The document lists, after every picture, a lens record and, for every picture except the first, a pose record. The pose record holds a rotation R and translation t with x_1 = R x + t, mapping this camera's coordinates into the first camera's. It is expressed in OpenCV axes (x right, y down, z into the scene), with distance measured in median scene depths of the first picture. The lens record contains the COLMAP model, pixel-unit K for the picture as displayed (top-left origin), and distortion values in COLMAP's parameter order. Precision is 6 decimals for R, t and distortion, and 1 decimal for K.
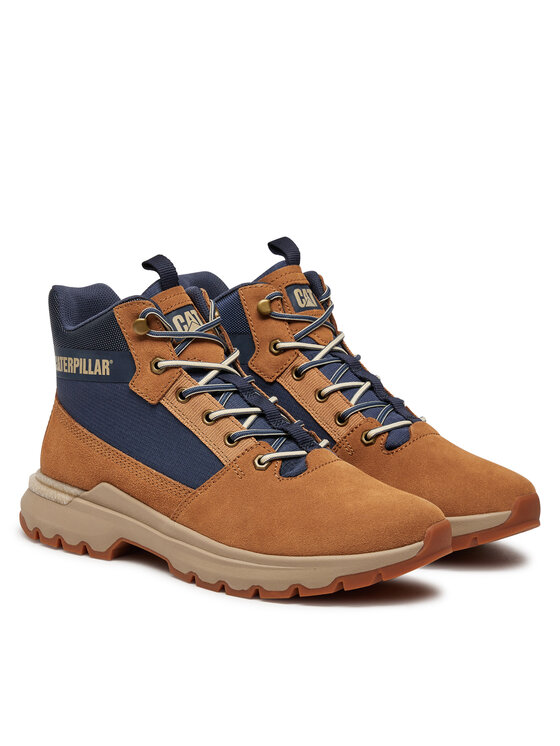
lens RADIAL K [[1953.1, 0, 280.0], [0, 1953.1, 373.0], [0, 0, 1]] dist [-0.606143, 0.036995]
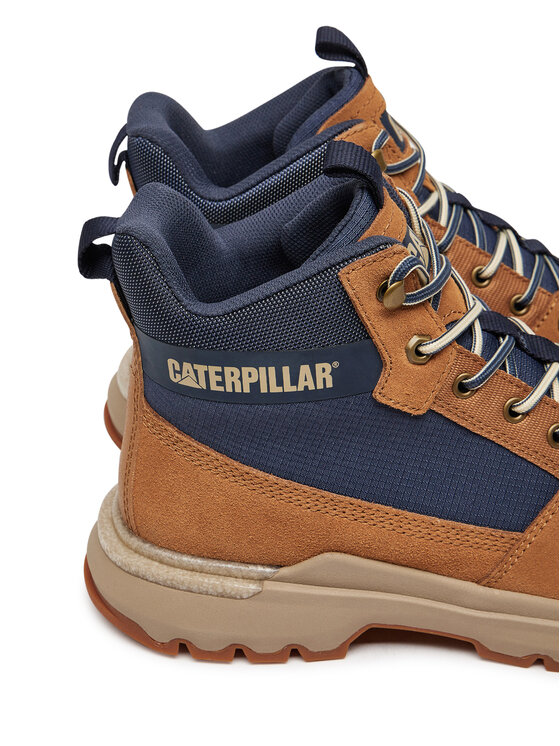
lens RADIAL K [[1277.2, 0, 280.0], [0, 1277.2, 373.0], [0, 0, 1]] dist [0.030905, 0.066347]
pose [[0.810280, -0.321539, 0.489959, -0.273550], [0.116345, 0.907663, 0.403252, -0.148477], [-0.574378, -0.269742, 0.772871, 0.731107]]
